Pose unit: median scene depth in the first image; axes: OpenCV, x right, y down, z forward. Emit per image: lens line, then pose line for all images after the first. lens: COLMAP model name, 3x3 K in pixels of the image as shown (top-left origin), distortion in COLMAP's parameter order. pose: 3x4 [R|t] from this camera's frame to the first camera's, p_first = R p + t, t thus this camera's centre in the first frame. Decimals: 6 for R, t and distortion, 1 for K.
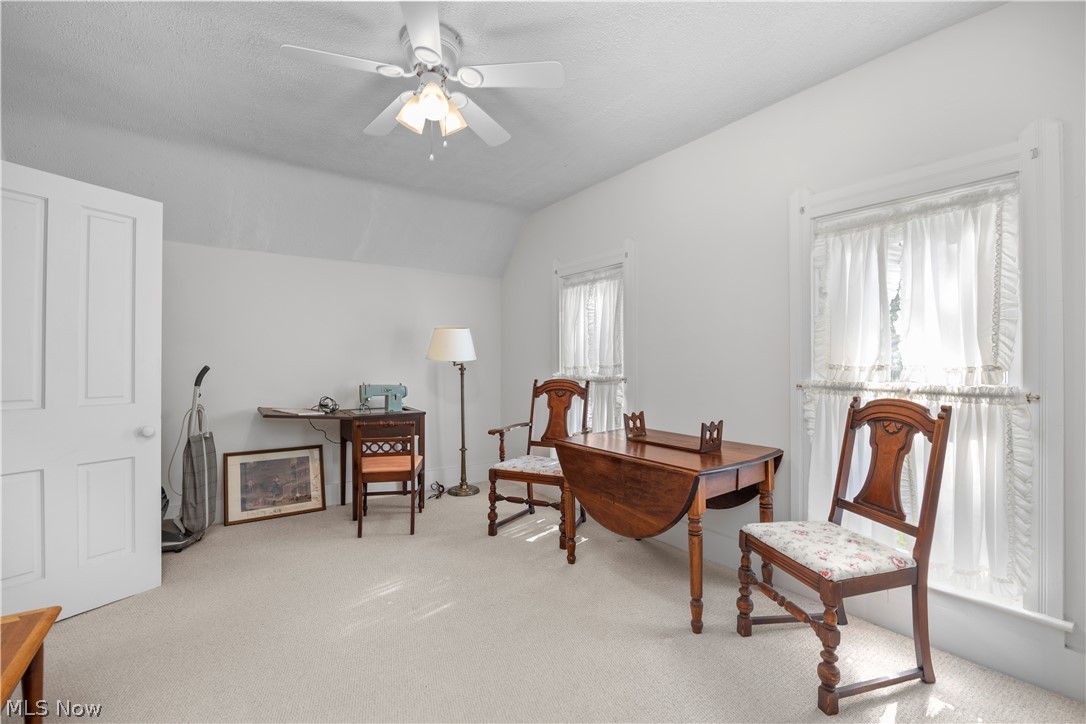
lens RADIAL K [[490.2, 0, 546.8], [0, 490.2, 356.4], [0, 0, 1]] dist [-0.029110, 0.000210]
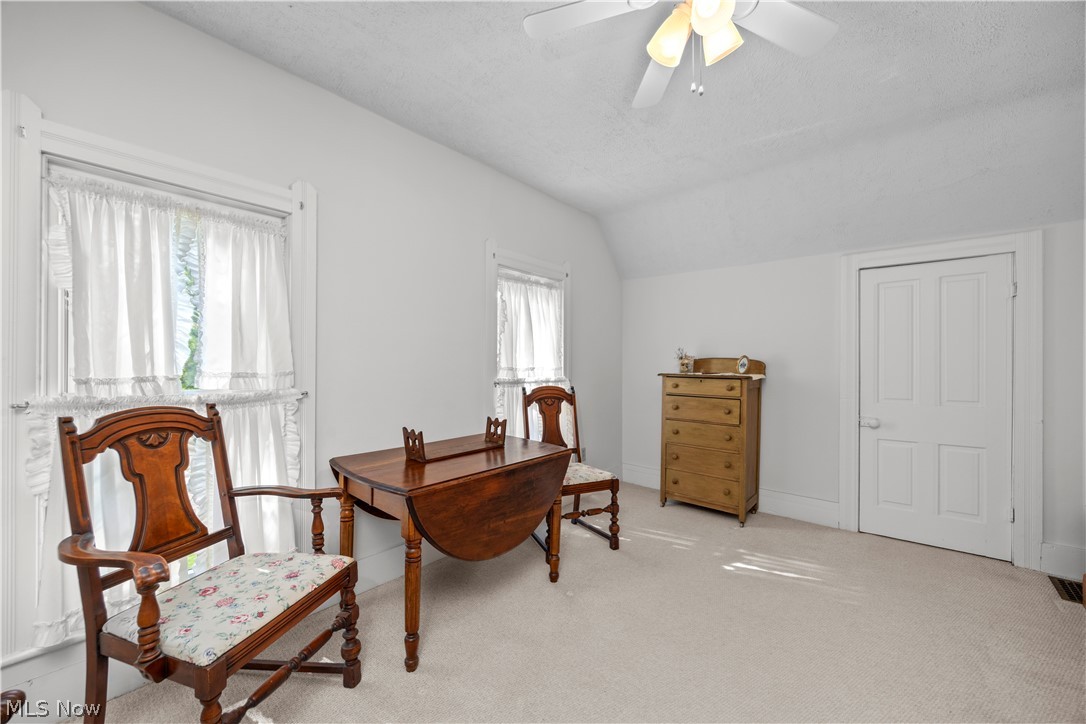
lens RADIAL K [[432.6, 0, 543.0], [0, 432.6, 362.0], [0, 0, 1]] dist [0.009435, -0.000215]
pose [[-0.260029, 0.007412, 0.965572, -0.687815], [-0.006183, 0.999937, -0.009341, 0.010921], [-0.965581, -0.008400, -0.259967, 1.178638]]
